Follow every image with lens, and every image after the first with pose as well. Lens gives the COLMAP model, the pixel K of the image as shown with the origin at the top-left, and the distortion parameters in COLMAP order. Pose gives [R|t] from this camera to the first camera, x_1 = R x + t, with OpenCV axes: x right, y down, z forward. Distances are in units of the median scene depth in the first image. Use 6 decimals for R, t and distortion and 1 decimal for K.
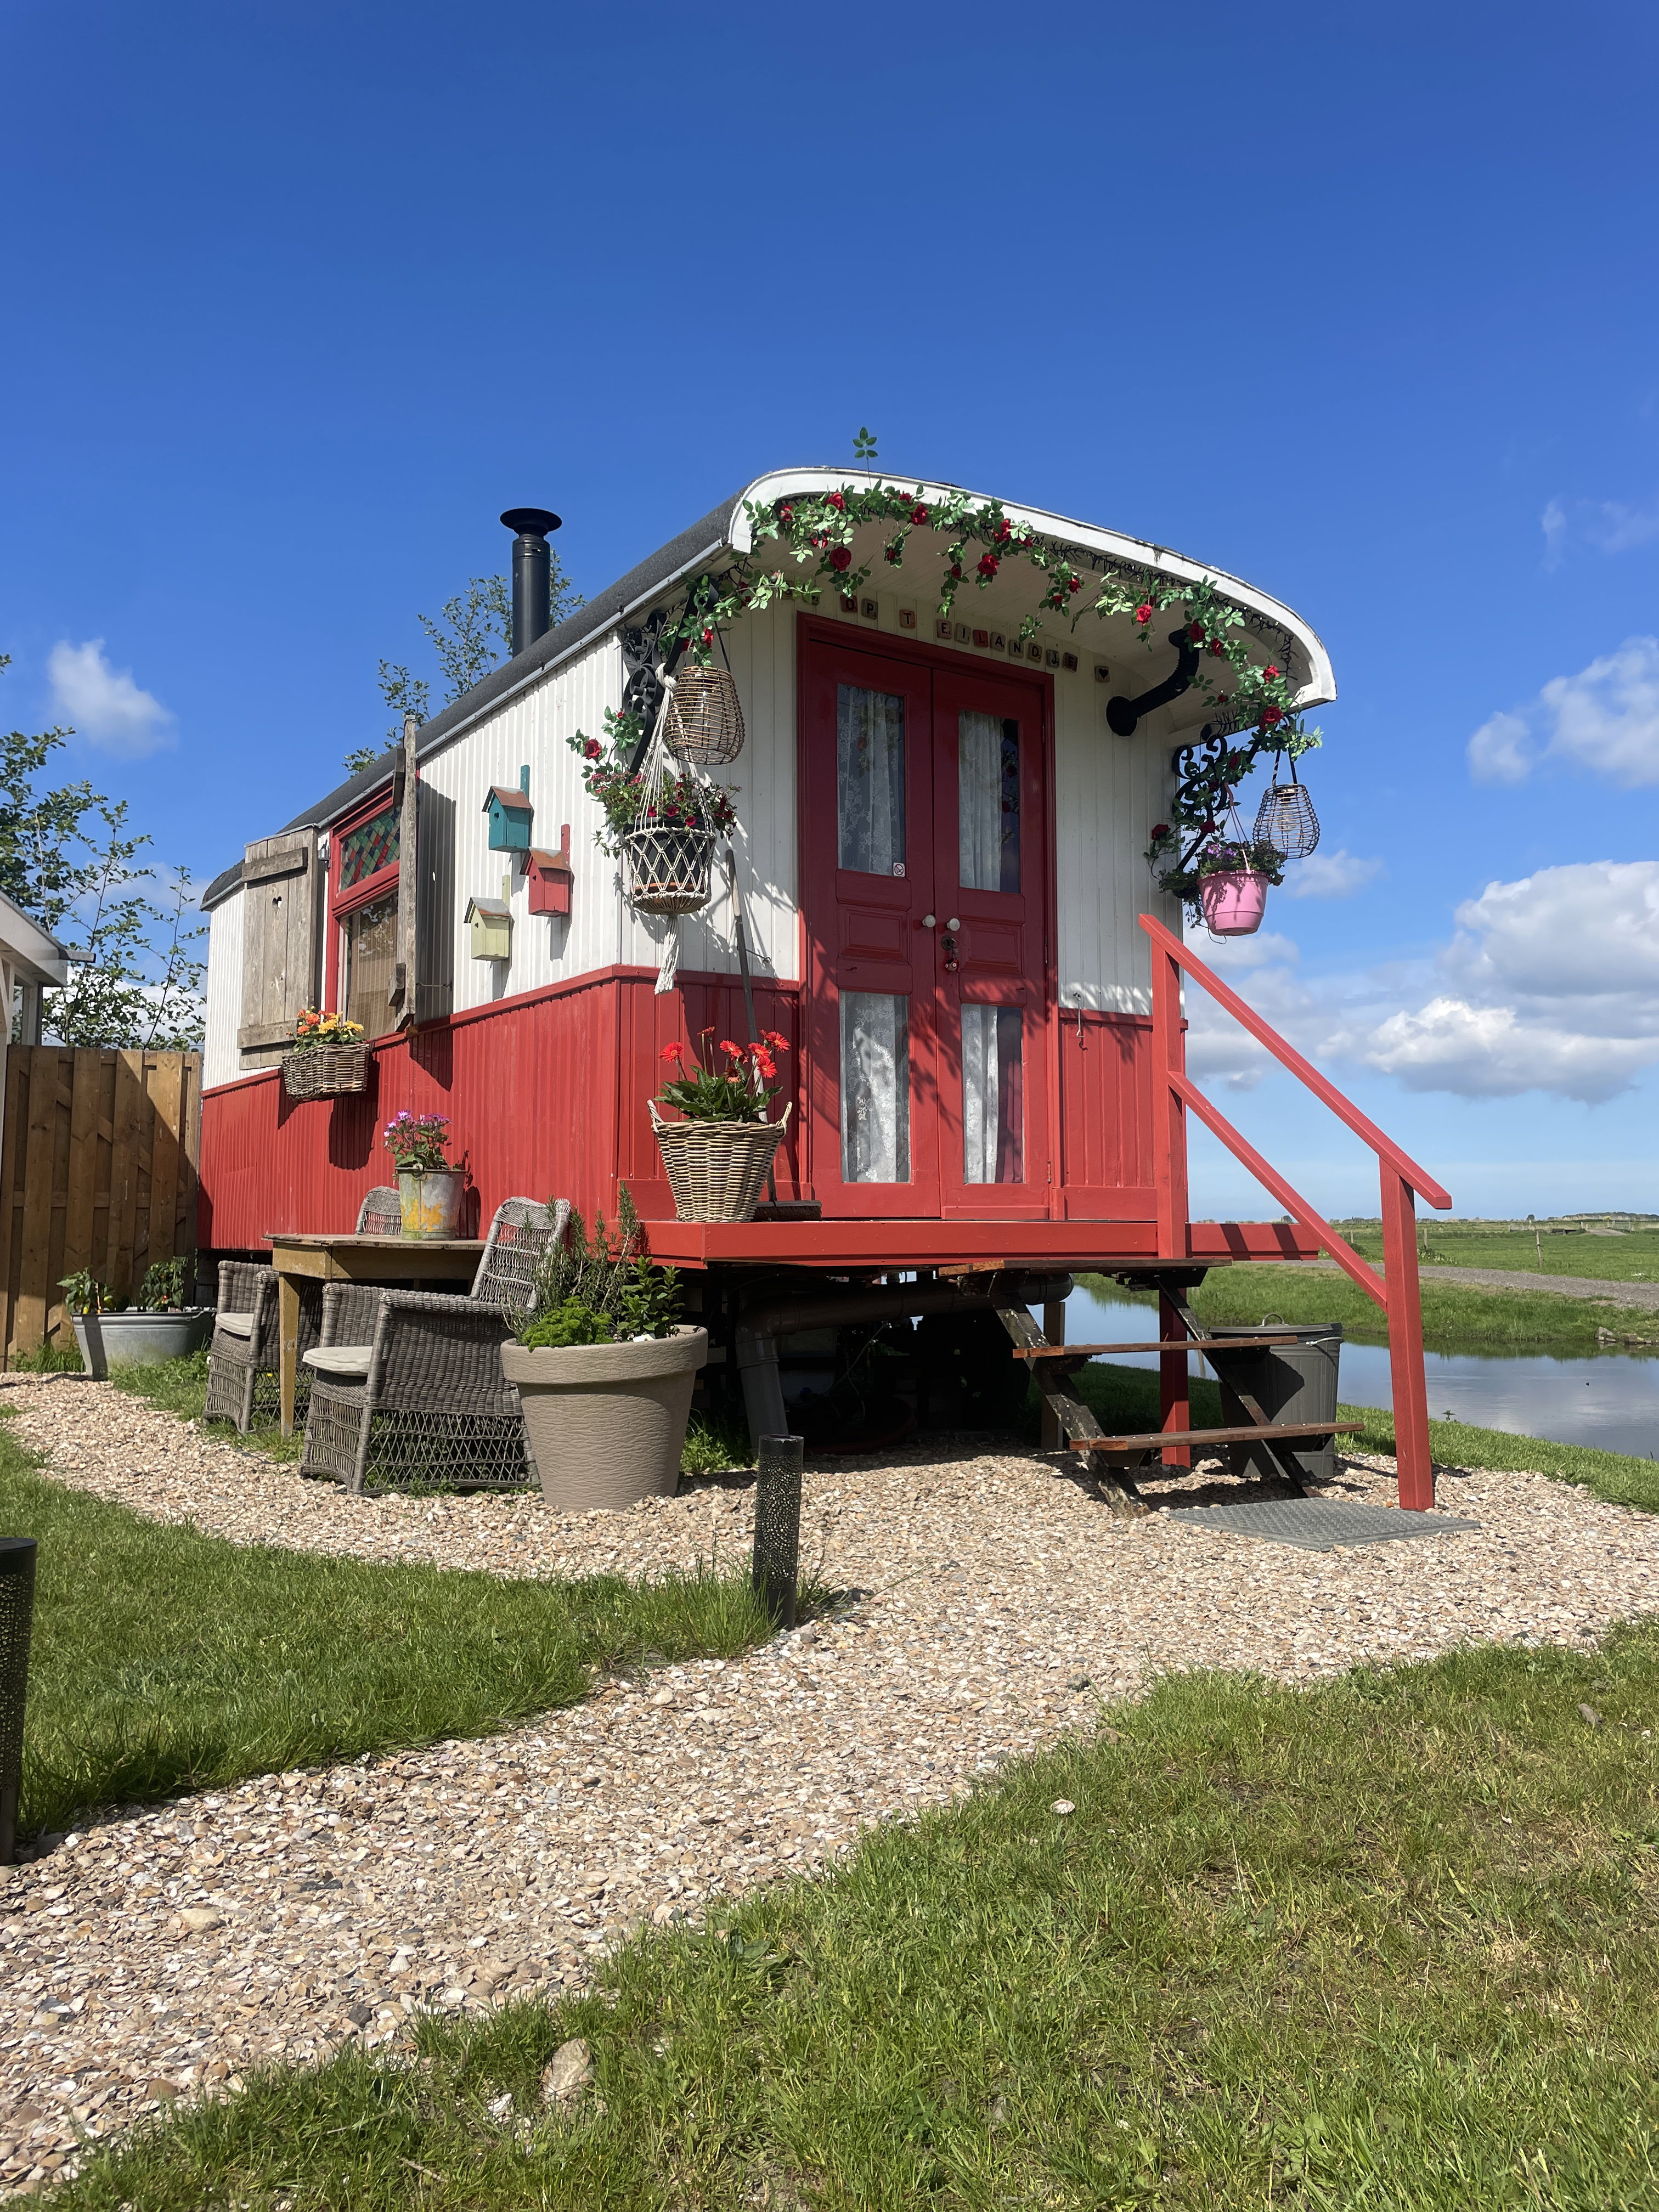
lens RADIAL K [[1700.9, 0, 822.5], [0, 1700.9, 1106.0], [0, 0, 1]] dist [0.010217, -0.001008]
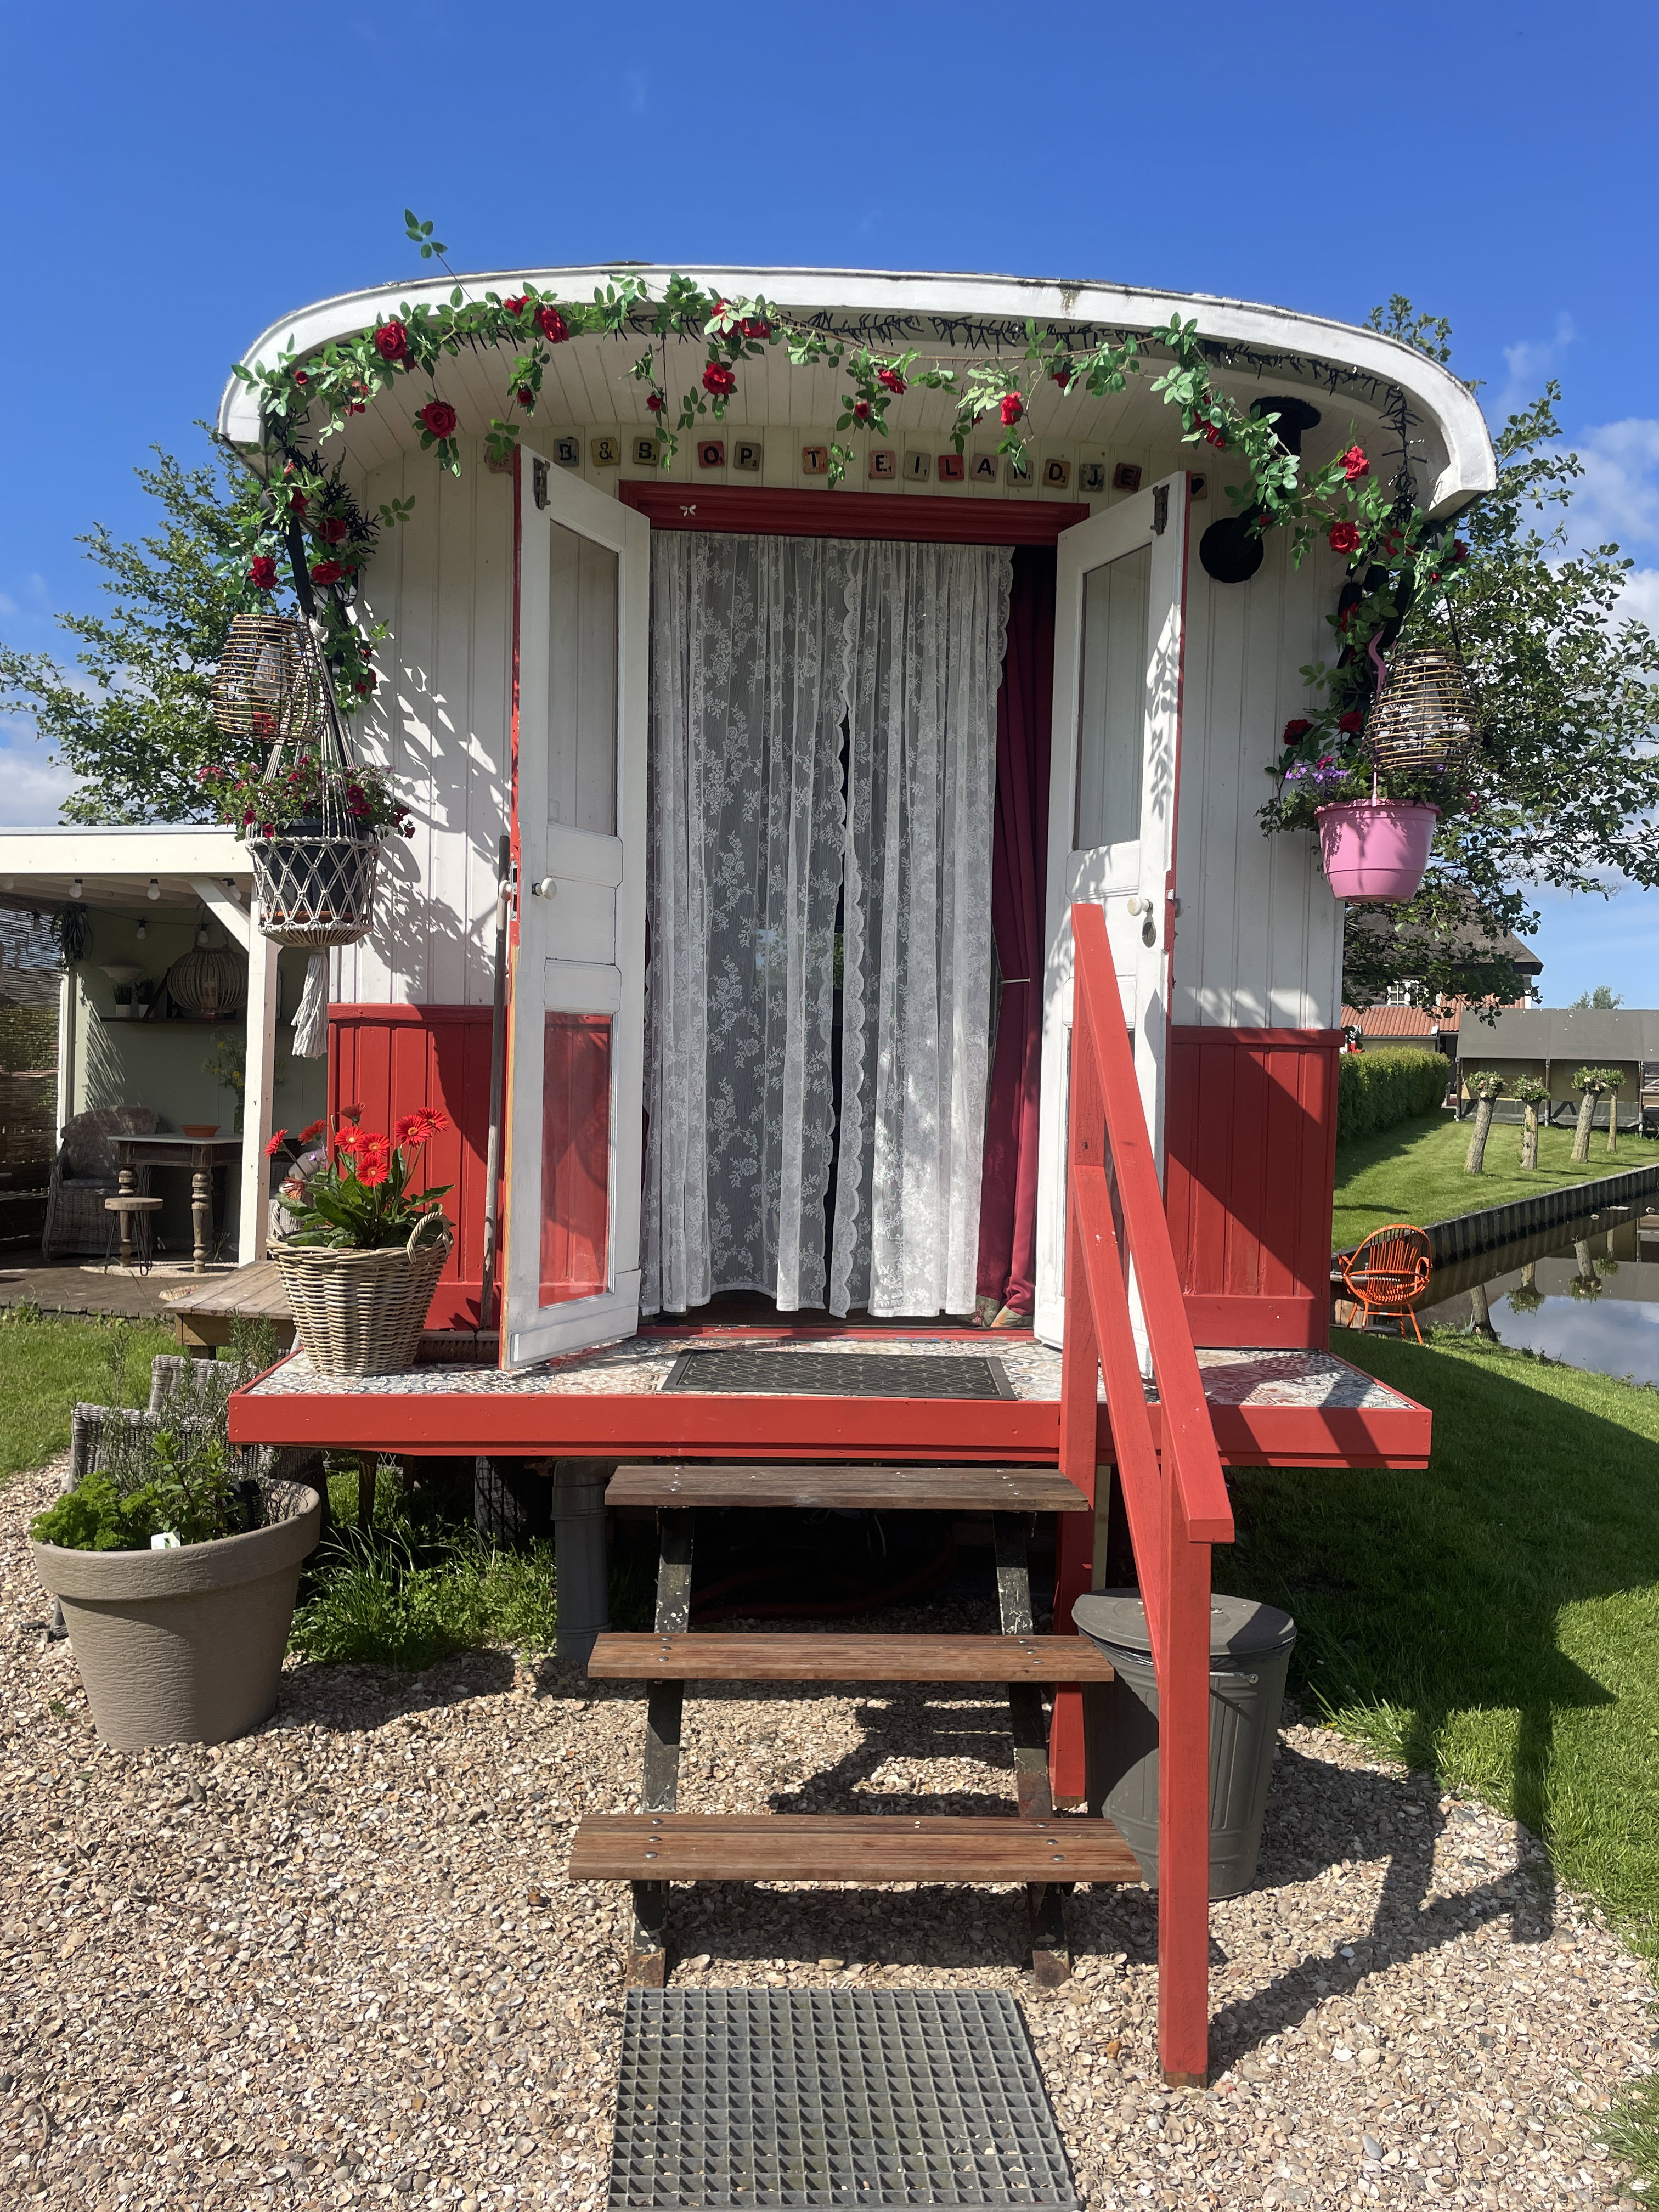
lens RADIAL K [[1700.9, 0, 831.7], [0, 1700.9, 1100.5], [0, 0, 1]] dist [0.010217, -0.001008]
pose [[0.856415, 0.039621, -0.514766, 0.447026], [0.012641, 0.995143, 0.097624, -0.107082], [0.516134, -0.090114, 0.851754, 0.437663]]
